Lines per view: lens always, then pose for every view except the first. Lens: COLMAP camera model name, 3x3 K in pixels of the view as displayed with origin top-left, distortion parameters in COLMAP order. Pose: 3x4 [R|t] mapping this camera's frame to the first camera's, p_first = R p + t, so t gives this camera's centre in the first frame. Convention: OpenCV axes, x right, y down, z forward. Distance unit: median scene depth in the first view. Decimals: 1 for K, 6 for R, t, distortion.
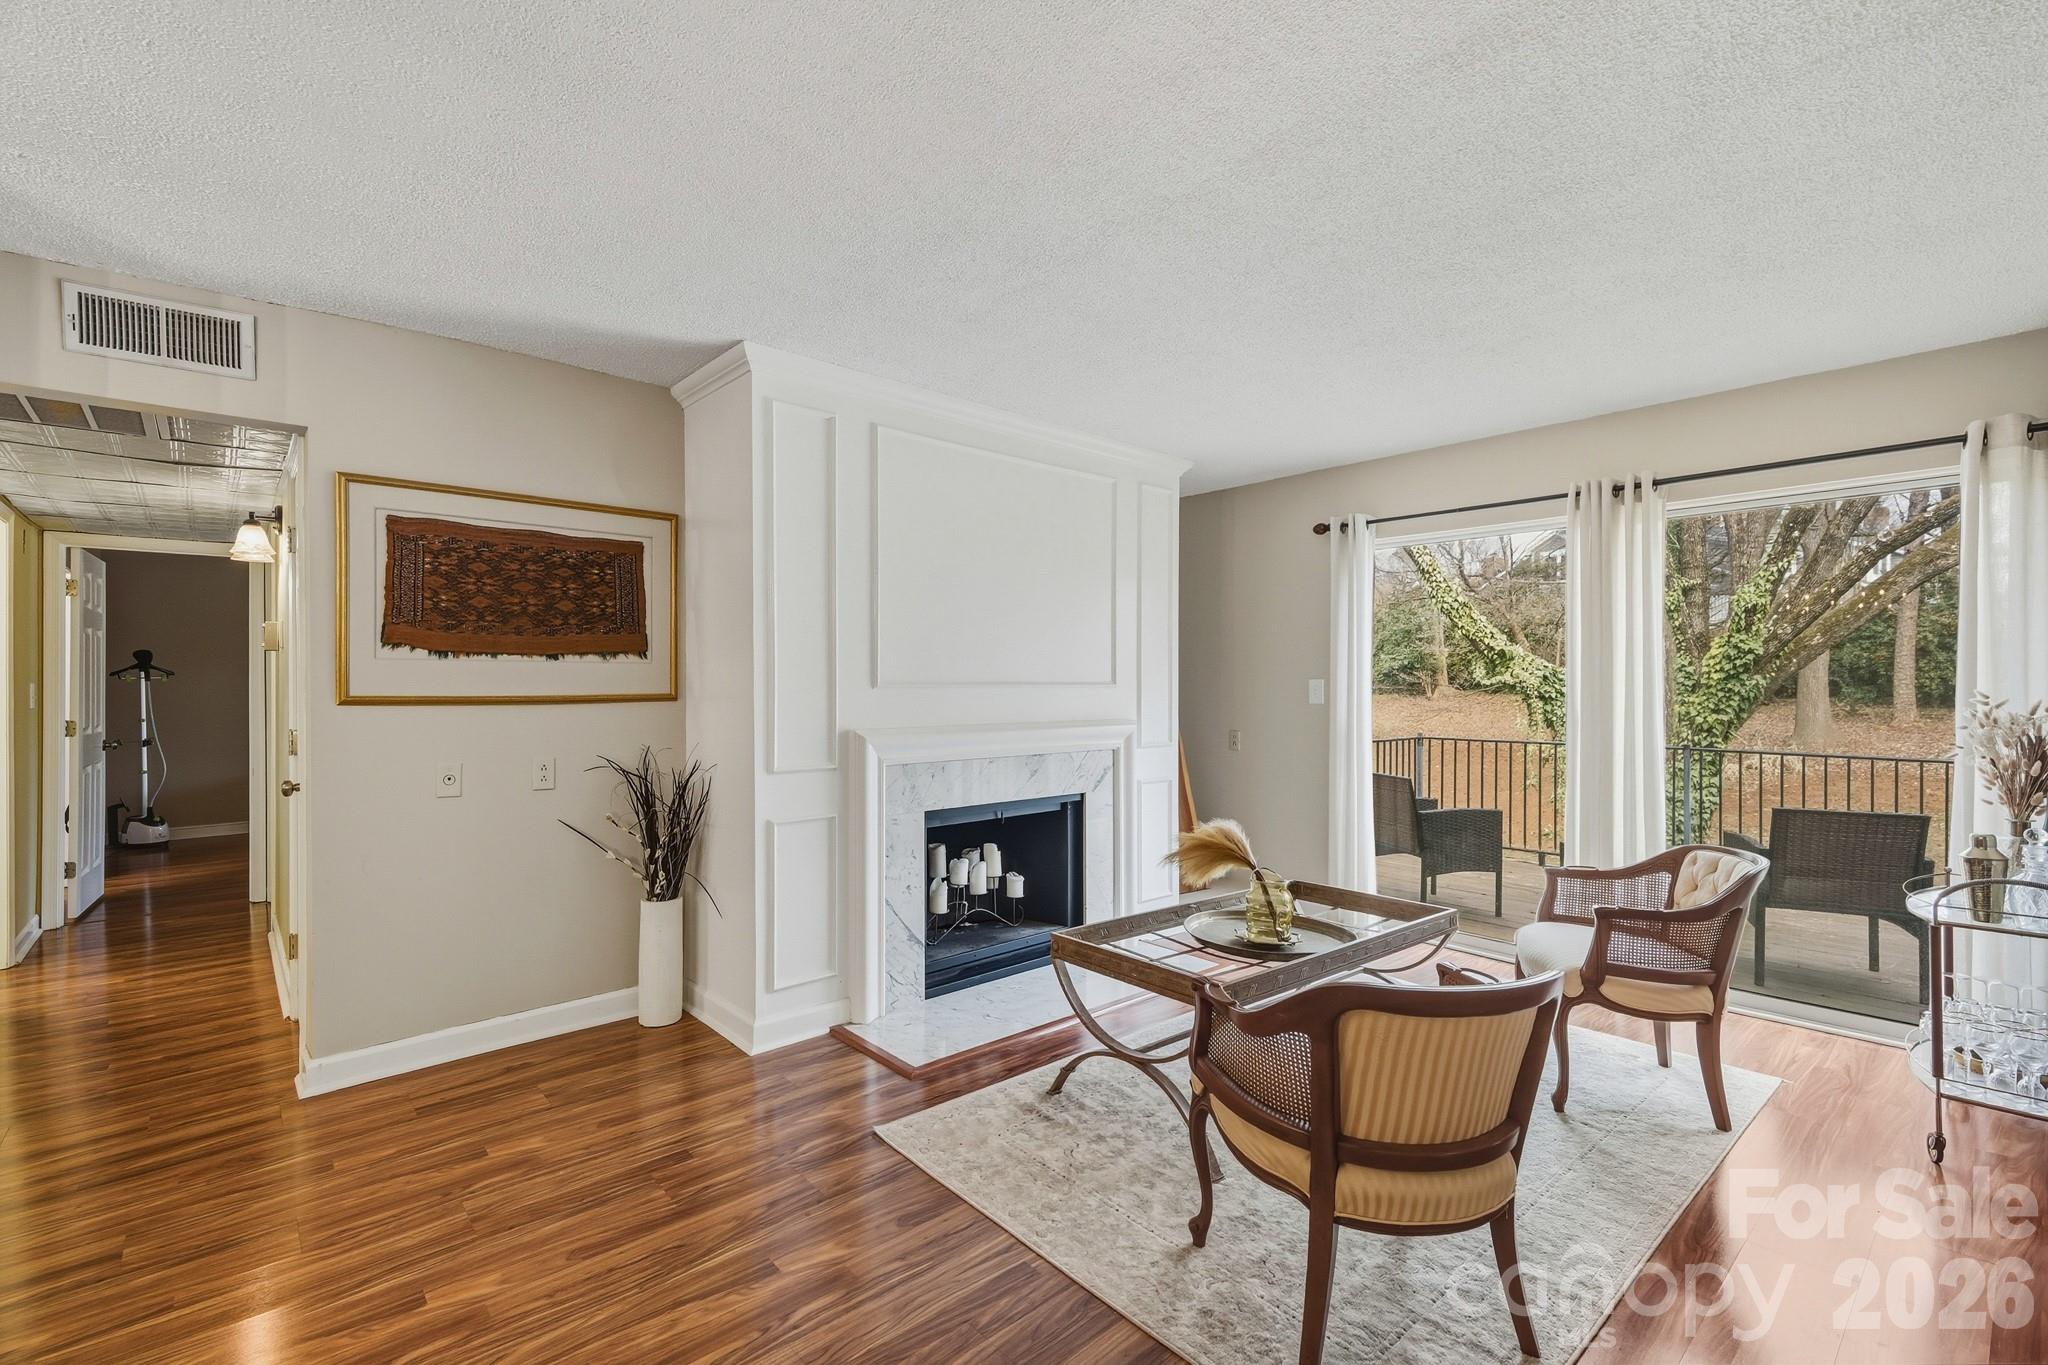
lens RADIAL K [[914.1, 0, 1028.1], [0, 914.1, 686.7], [0, 0, 1]] dist [0.018167, -0.004507]
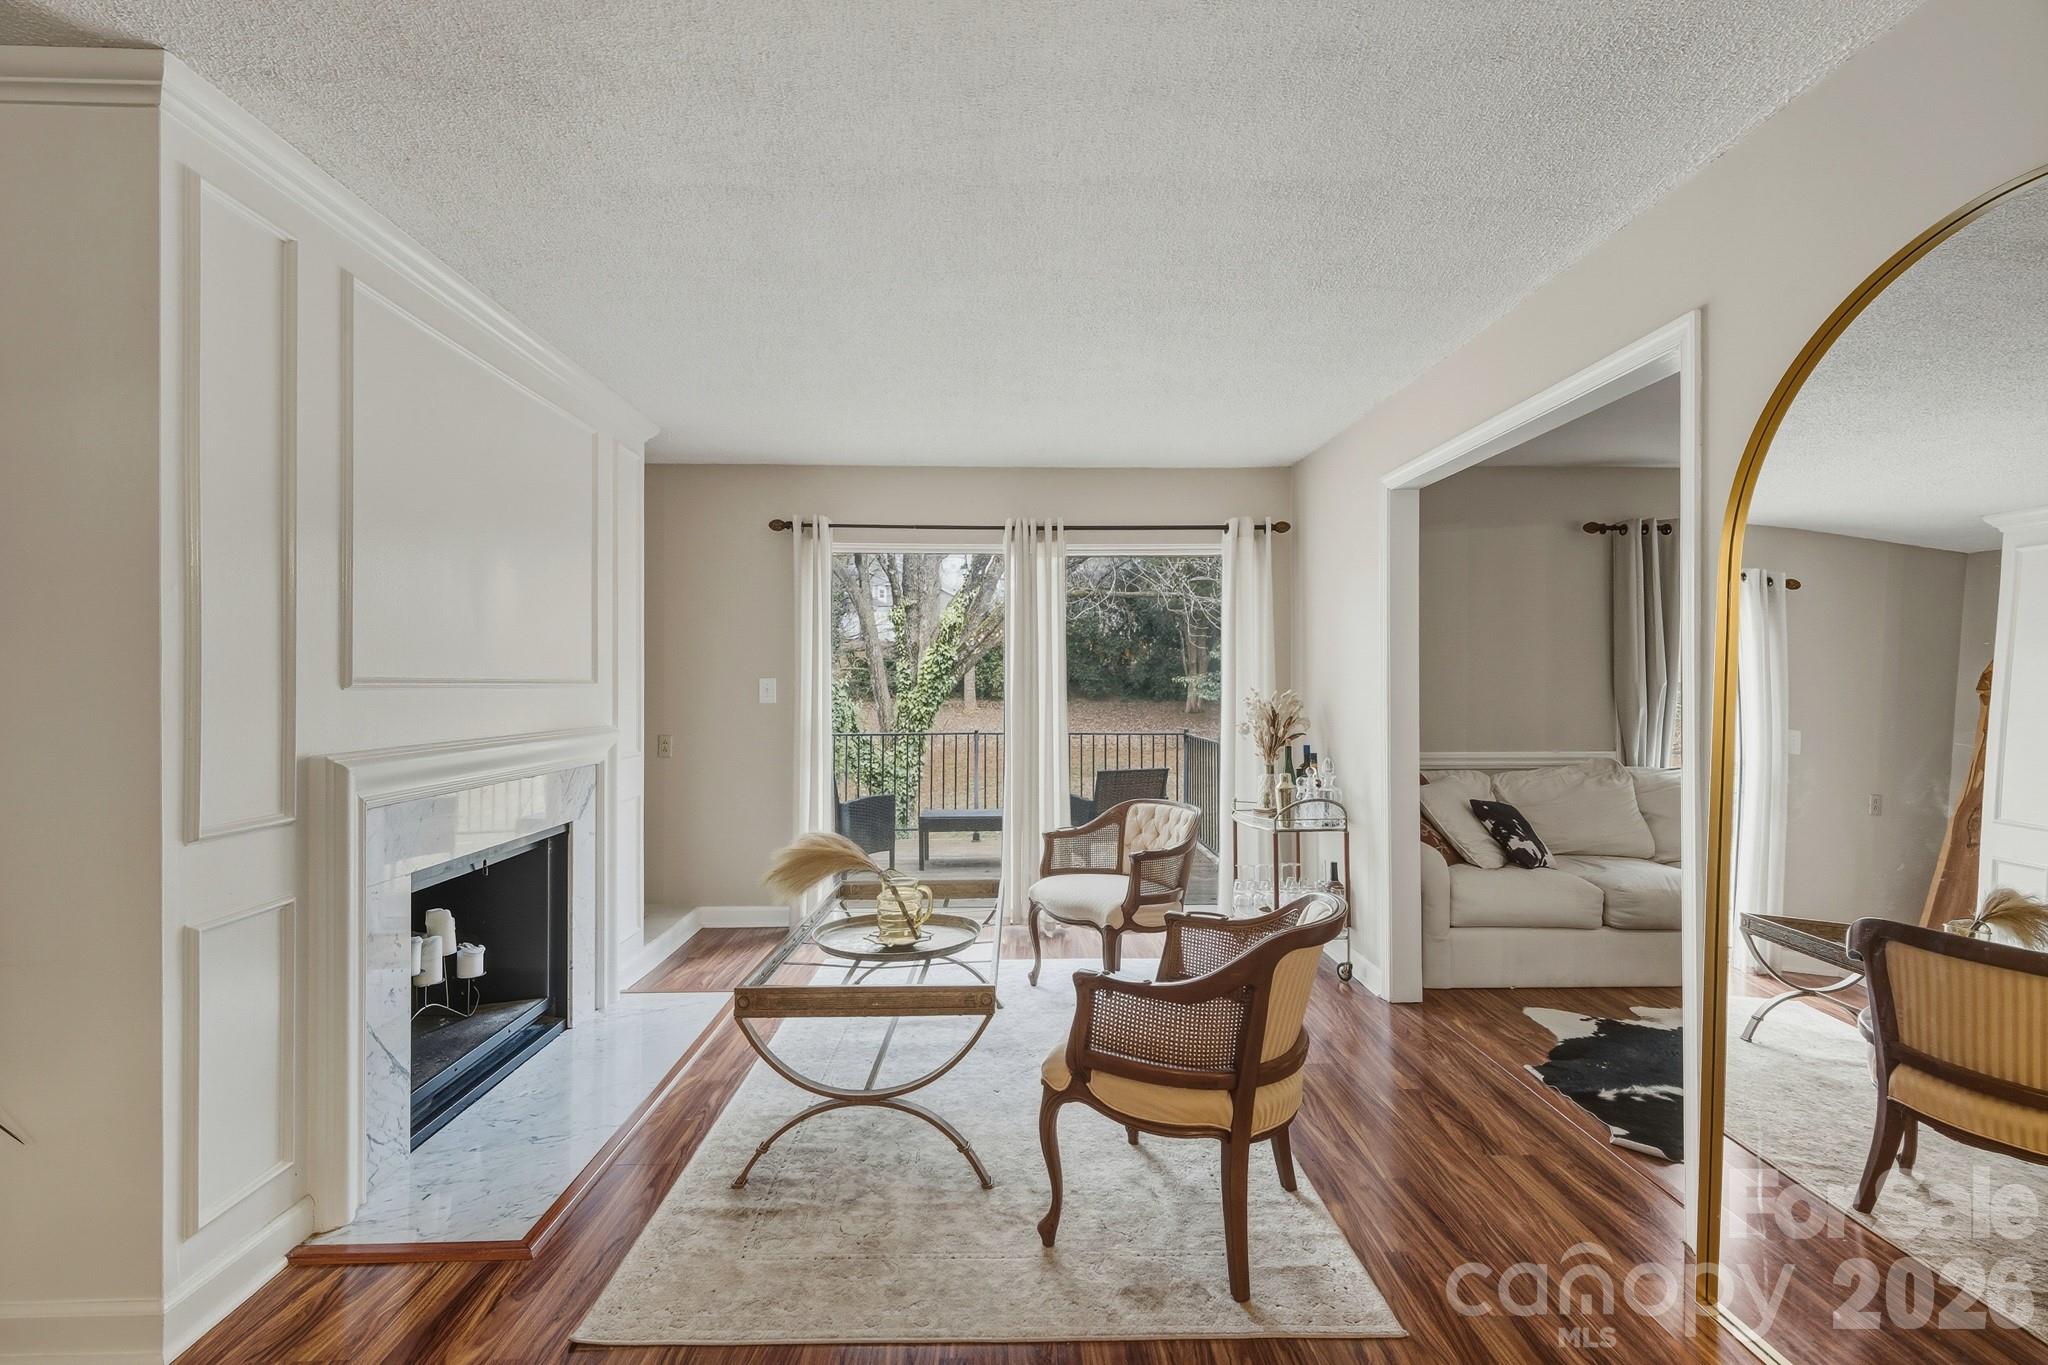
lens RADIAL K [[914.1, 0, 1027.1], [0, 914.1, 682.5], [0, 0, 1]] dist [0.018167, -0.004507]
pose [[0.637476, -0.000916, 0.770470, -0.347107], [0.005665, 0.999978, -0.003498, 0.001800], [-0.770450, 0.006594, 0.637467, 0.222355]]
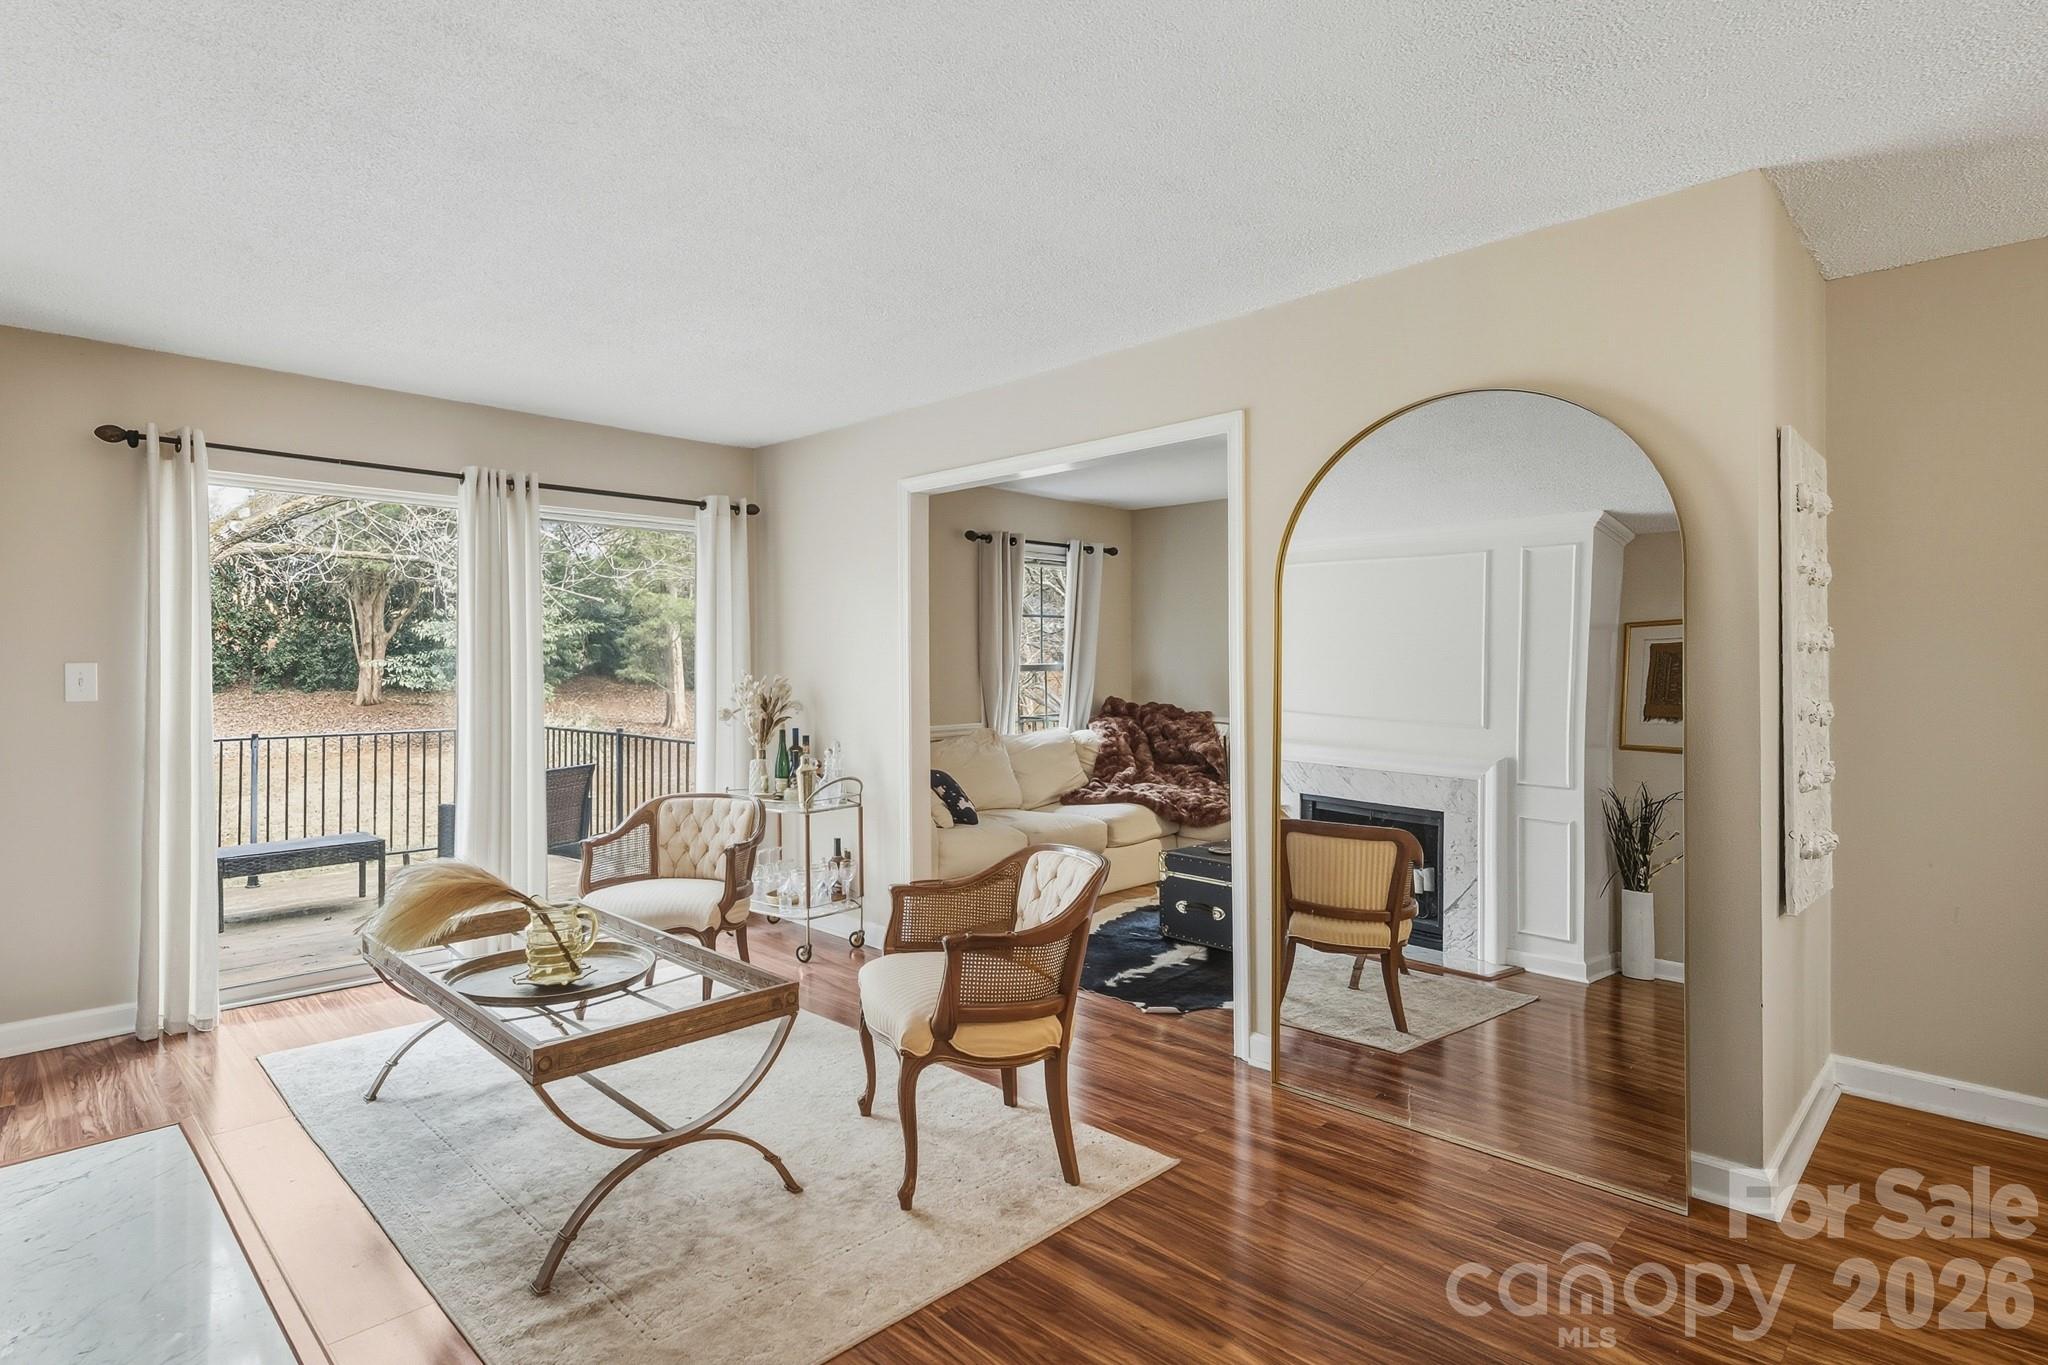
lens RADIAL K [[1036.4, 0, 898.8], [0, 1036.4, 655.9], [0, 0, 1]] dist [0.009264, -0.001365]
pose [[-0.014335, 0.007486, 0.999869, -0.574841], [0.010152, 0.999922, -0.007341, -0.002976], [-0.999846, 0.010046, -0.014409, 0.594521]]
